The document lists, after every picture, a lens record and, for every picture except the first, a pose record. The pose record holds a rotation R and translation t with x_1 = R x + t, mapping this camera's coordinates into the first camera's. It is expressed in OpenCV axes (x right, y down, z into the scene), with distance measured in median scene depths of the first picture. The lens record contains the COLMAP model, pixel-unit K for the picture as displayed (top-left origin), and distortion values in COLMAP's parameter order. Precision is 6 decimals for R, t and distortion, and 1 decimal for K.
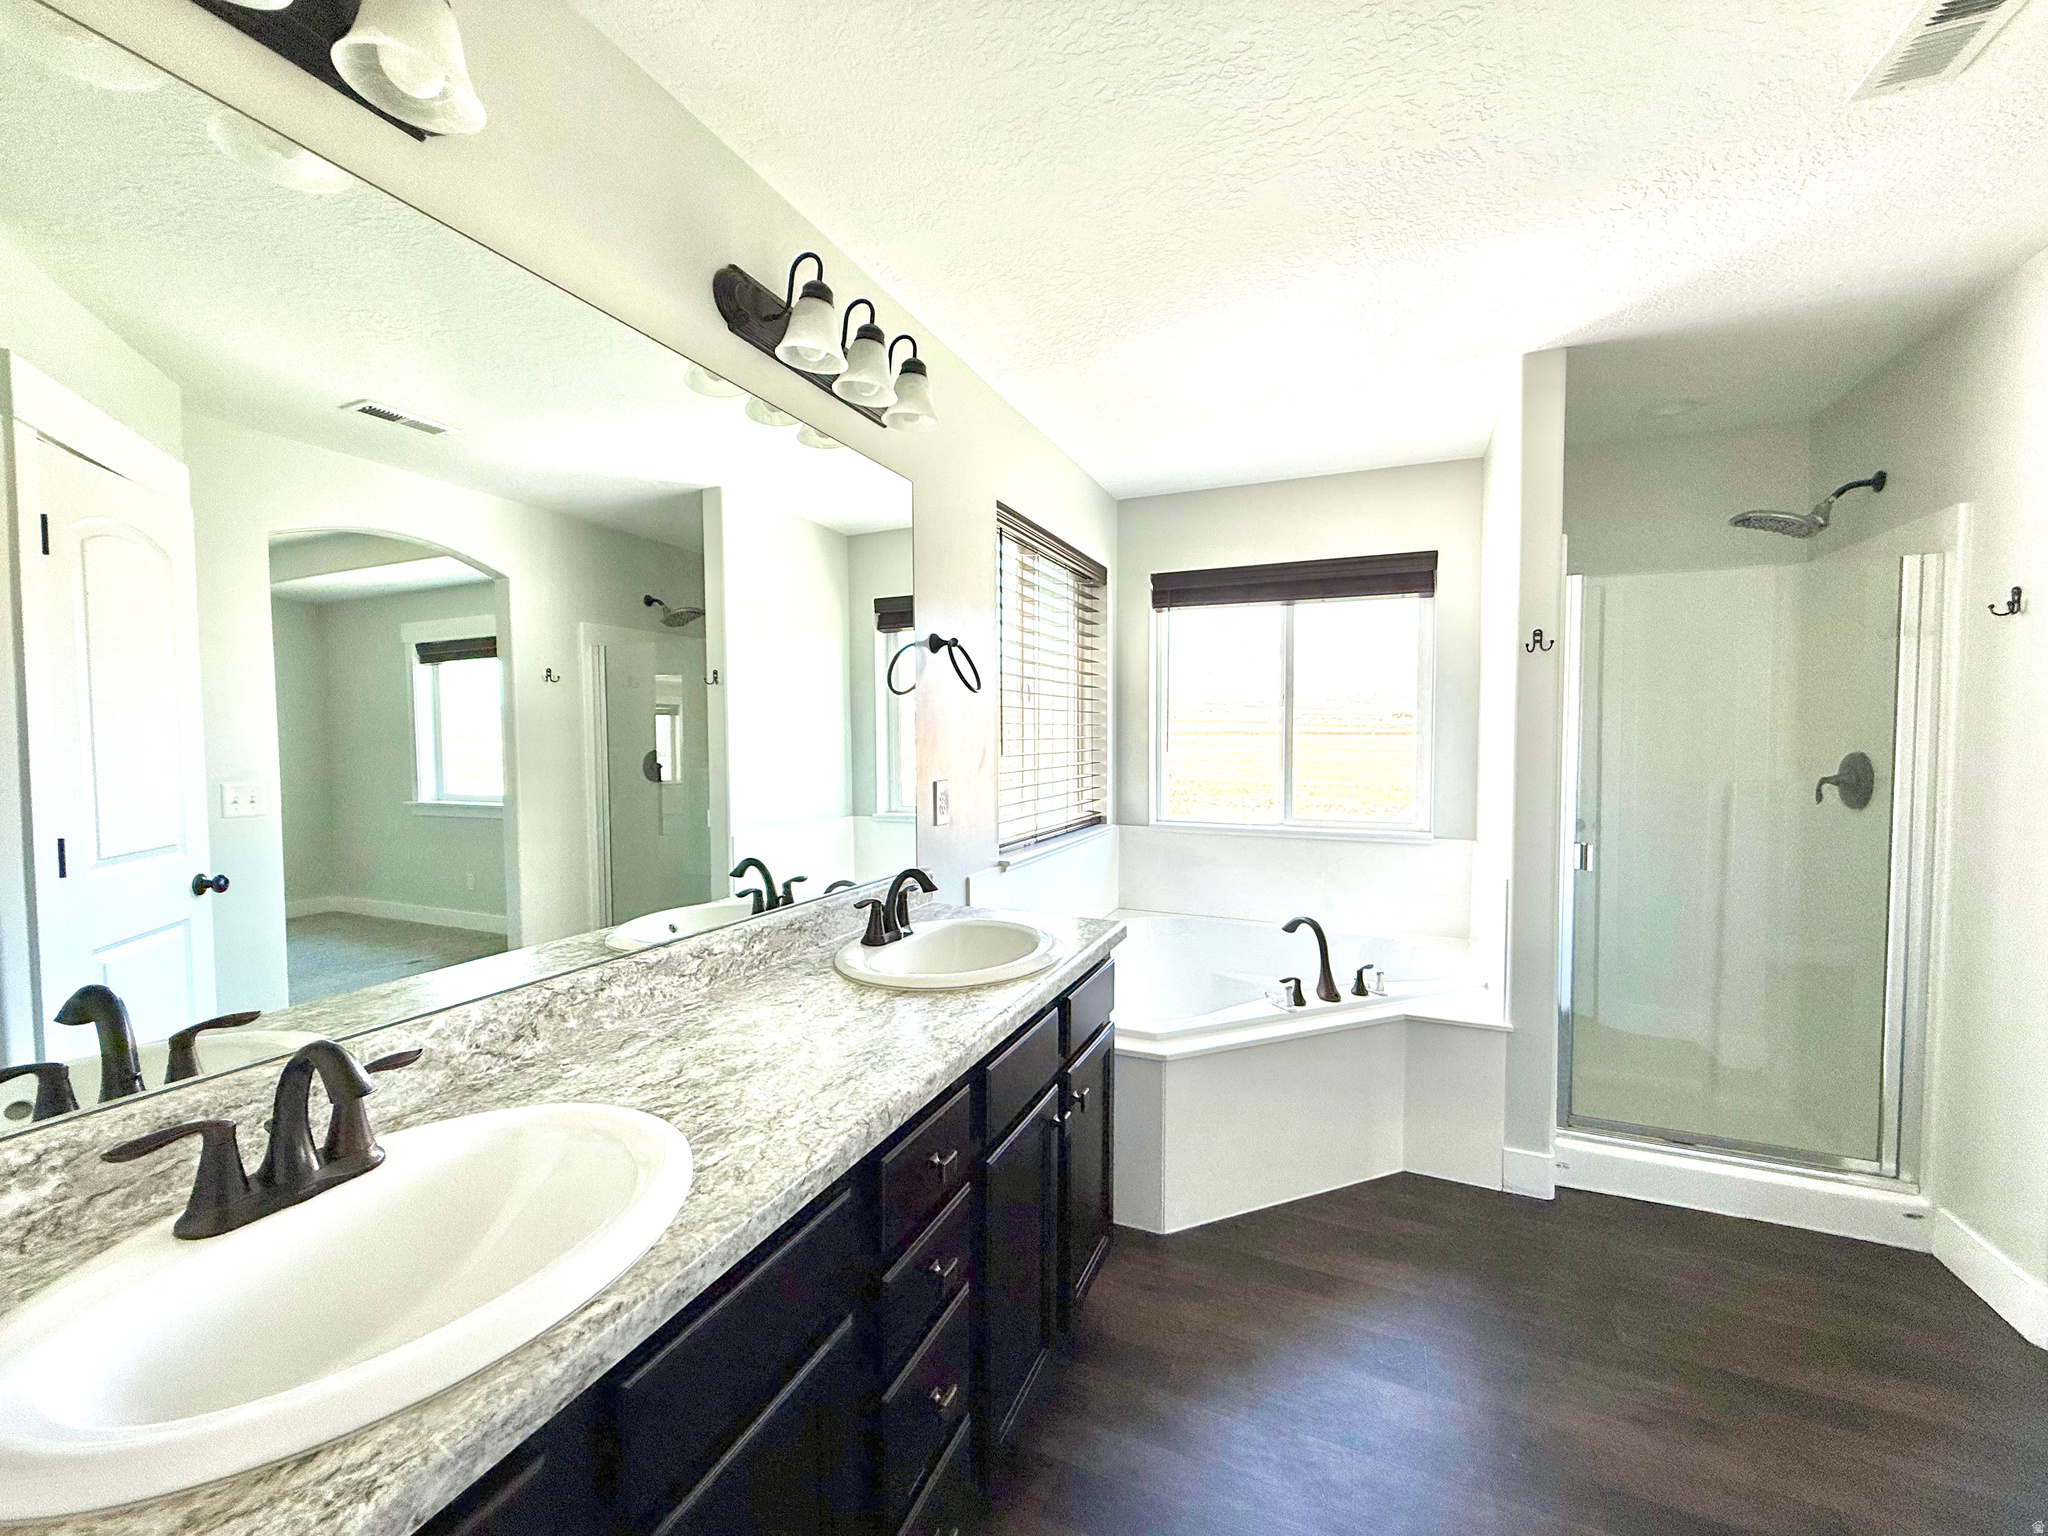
lens RADIAL K [[815.4, 0, 1024.6], [0, 815.4, 773.1], [0, 0, 1]] dist [-0.000629, 0.000244]
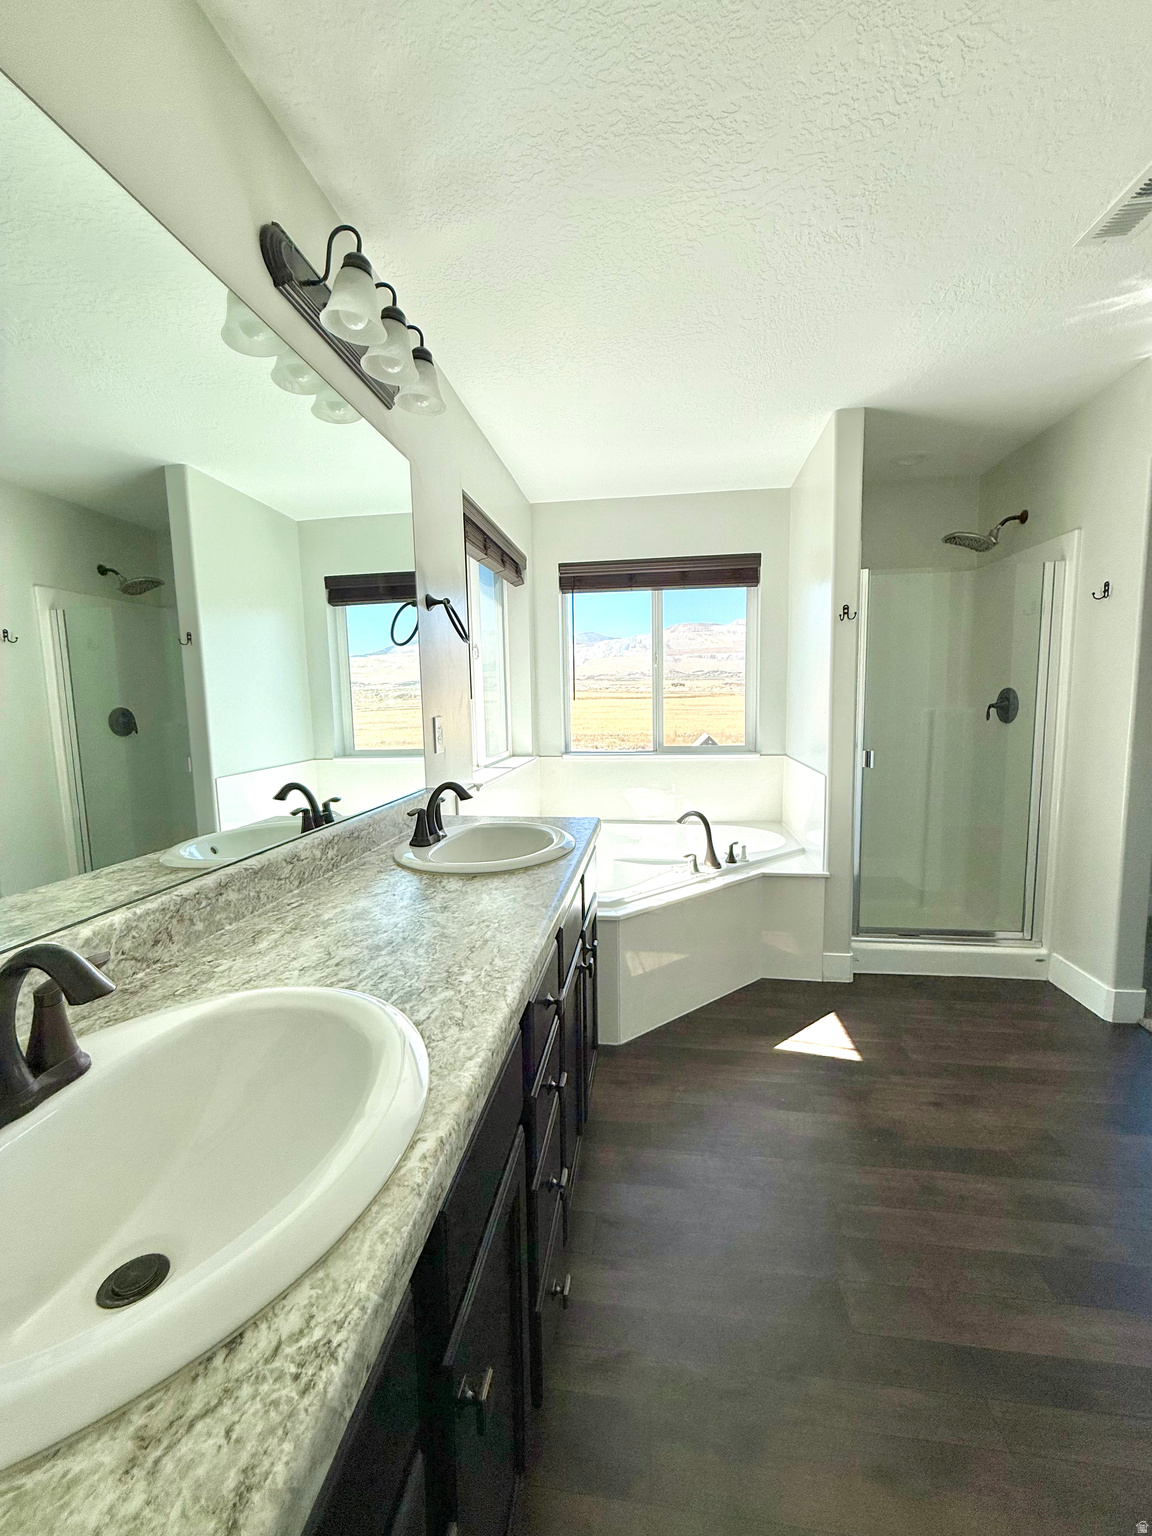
lens RADIAL K [[611.5, 0, 582.6], [0, 611.5, 767.0], [0, 0, 1]] dist [-0.000629, 0.000244]
pose [[0.962920, -0.045710, 0.265886, -0.168361], [0.029351, 0.997442, 0.065178, 0.037434], [-0.268185, -0.054957, 0.961799, 0.064737]]
